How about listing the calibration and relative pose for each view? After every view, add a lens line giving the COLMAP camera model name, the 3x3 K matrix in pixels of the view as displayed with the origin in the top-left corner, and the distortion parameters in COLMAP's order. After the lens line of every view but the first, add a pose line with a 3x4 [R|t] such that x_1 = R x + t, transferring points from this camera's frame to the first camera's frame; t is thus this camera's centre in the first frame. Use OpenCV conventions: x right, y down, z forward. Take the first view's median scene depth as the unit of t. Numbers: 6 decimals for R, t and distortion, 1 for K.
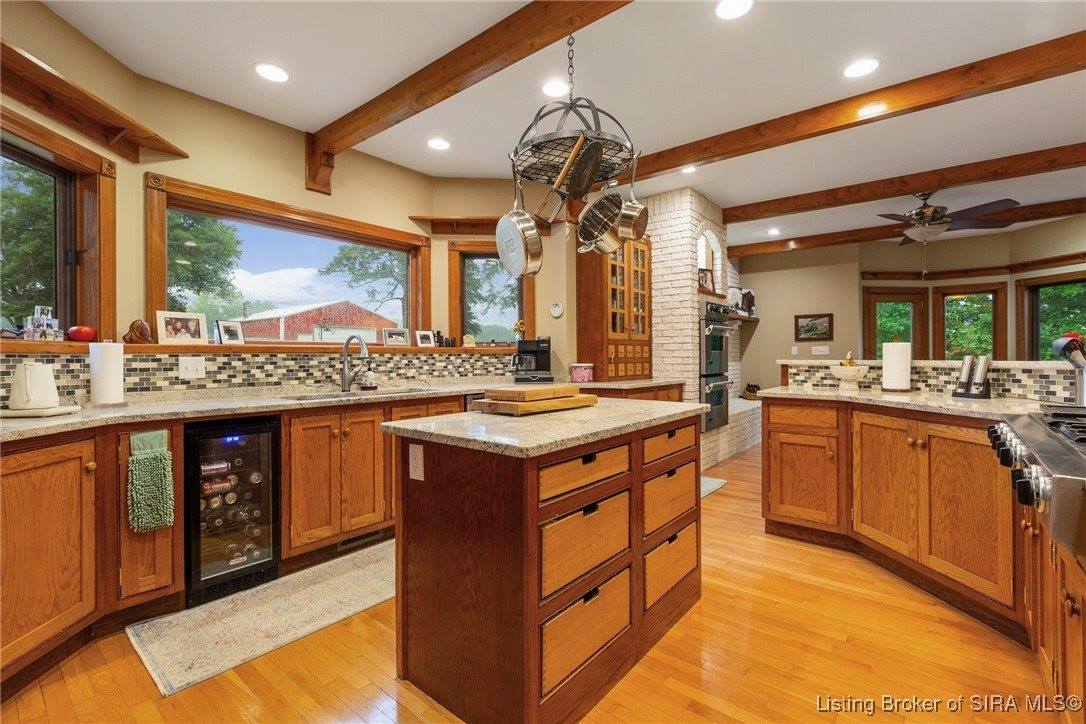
lens RADIAL K [[484.9, 0, 551.5], [0, 484.9, 355.9], [0, 0, 1]] dist [-0.005613, 0.001287]
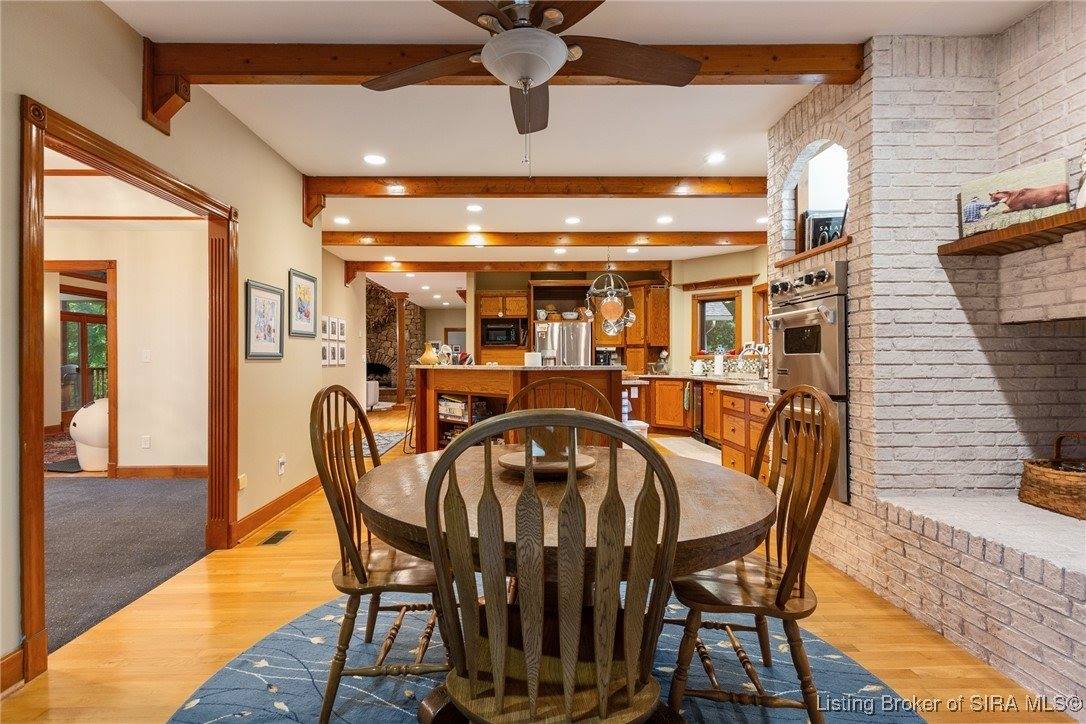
lens RADIAL K [[484.9, 0, 523.5], [0, 484.9, 356.9], [0, 0, 1]] dist [-0.005613, 0.001287]
pose [[-0.775410, 0.002774, -0.631452, 1.526206], [0.008586, 0.999944, -0.006151, -0.006559], [0.631400, -0.010191, -0.775390, 1.926670]]
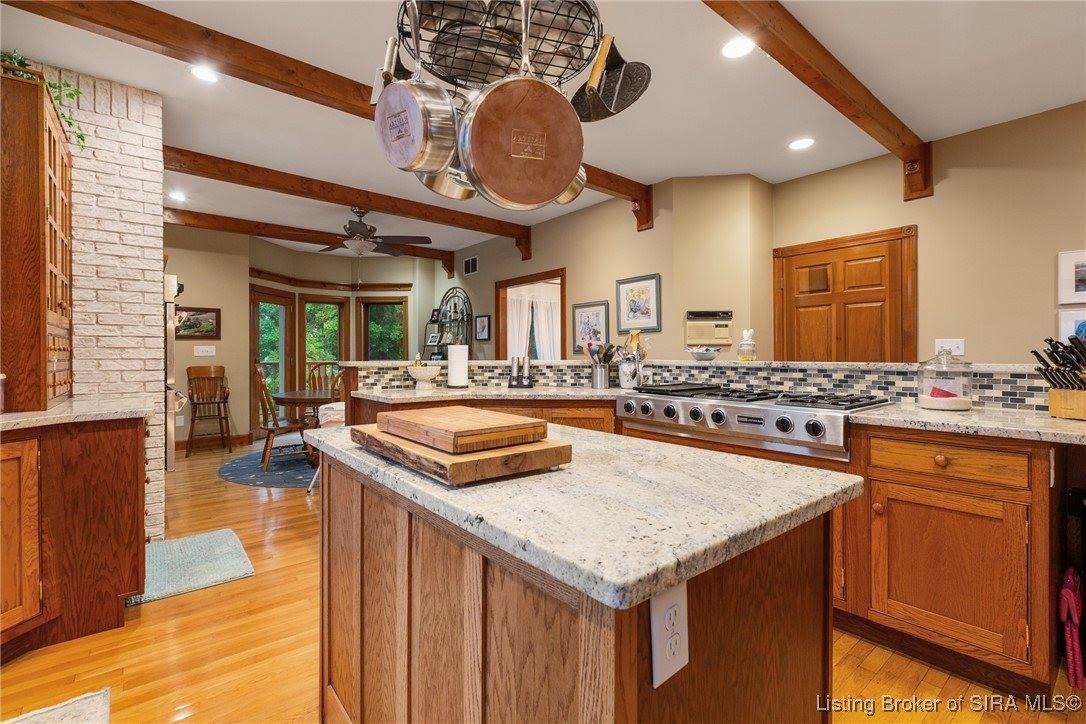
lens RADIAL K [[484.9, 0, 541.4], [0, 484.9, 361.5], [0, 0, 1]] dist [-0.005613, 0.001287]
pose [[0.209042, -0.009500, 0.977861, -0.349757], [0.000298, 0.999953, 0.009651, -0.000098], [-0.977907, -0.001726, 0.209035, 0.526833]]
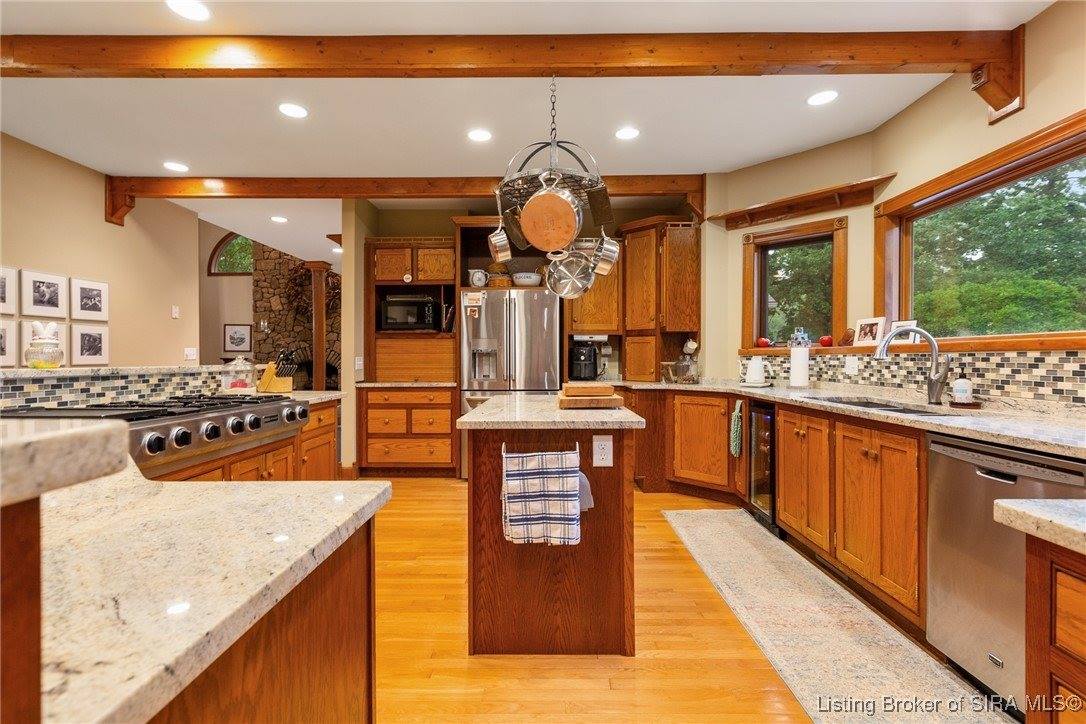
lens RADIAL K [[484.9, 0, 545.9], [0, 484.9, 359.8], [0, 0, 1]] dist [-0.005613, 0.001287]
pose [[-0.779619, 0.009382, -0.626183, 0.501340], [0.007169, 0.999956, 0.006056, -0.002416], [0.626212, 0.000232, -0.779652, 1.216526]]
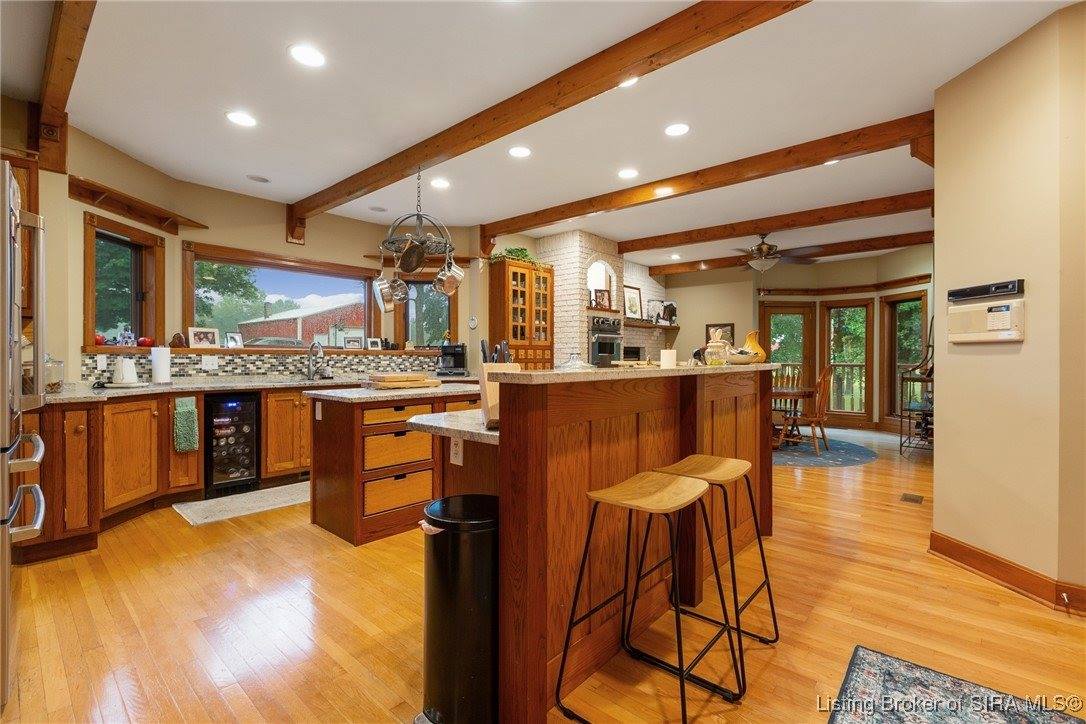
lens RADIAL K [[484.9, 0, 549.5], [0, 484.9, 359.9], [0, 0, 1]] dist [-0.005613, 0.001287]
pose [[0.999243, 0.007957, -0.038088, 0.373688], [-0.007698, 0.999946, 0.006950, -0.003734], [0.038141, -0.006652, 0.999250, -0.472488]]
